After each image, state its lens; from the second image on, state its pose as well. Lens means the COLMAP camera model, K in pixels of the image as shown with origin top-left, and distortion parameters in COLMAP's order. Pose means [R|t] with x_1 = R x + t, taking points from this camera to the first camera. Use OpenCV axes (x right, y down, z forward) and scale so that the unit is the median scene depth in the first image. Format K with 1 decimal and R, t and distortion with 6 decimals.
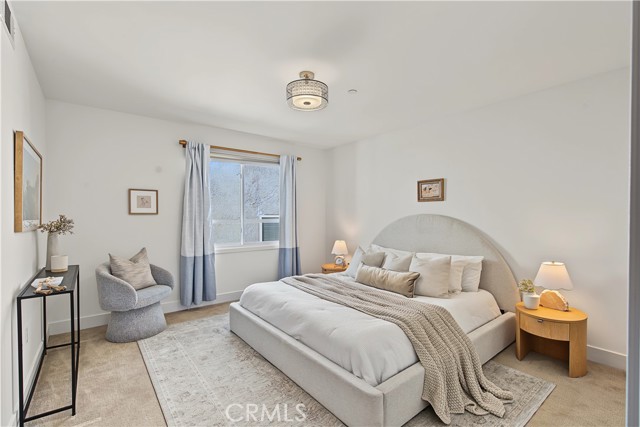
lens RADIAL K [[292.2, 0, 320.1], [0, 292.2, 214.1], [0, 0, 1]] dist [-0.005001, 0.002305]
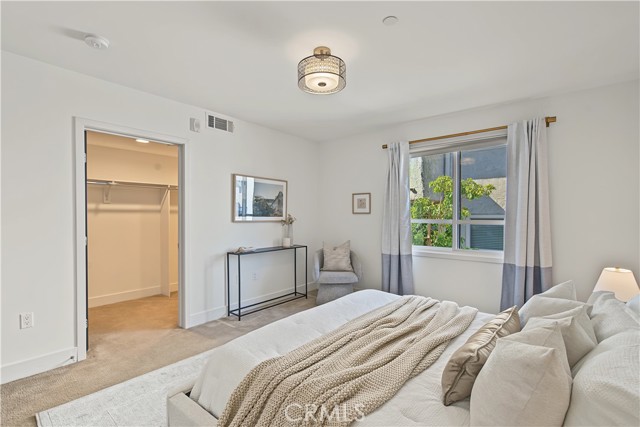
lens RADIAL K [[292.2, 0, 326.4], [0, 292.2, 215.9], [0, 0, 1]] dist [-0.005001, 0.002305]
pose [[0.224251, -0.000931, -0.974531, 0.491394], [-0.003982, 0.999990, -0.001872, 0.011273], [0.974523, 0.004301, 0.224245, 0.514618]]
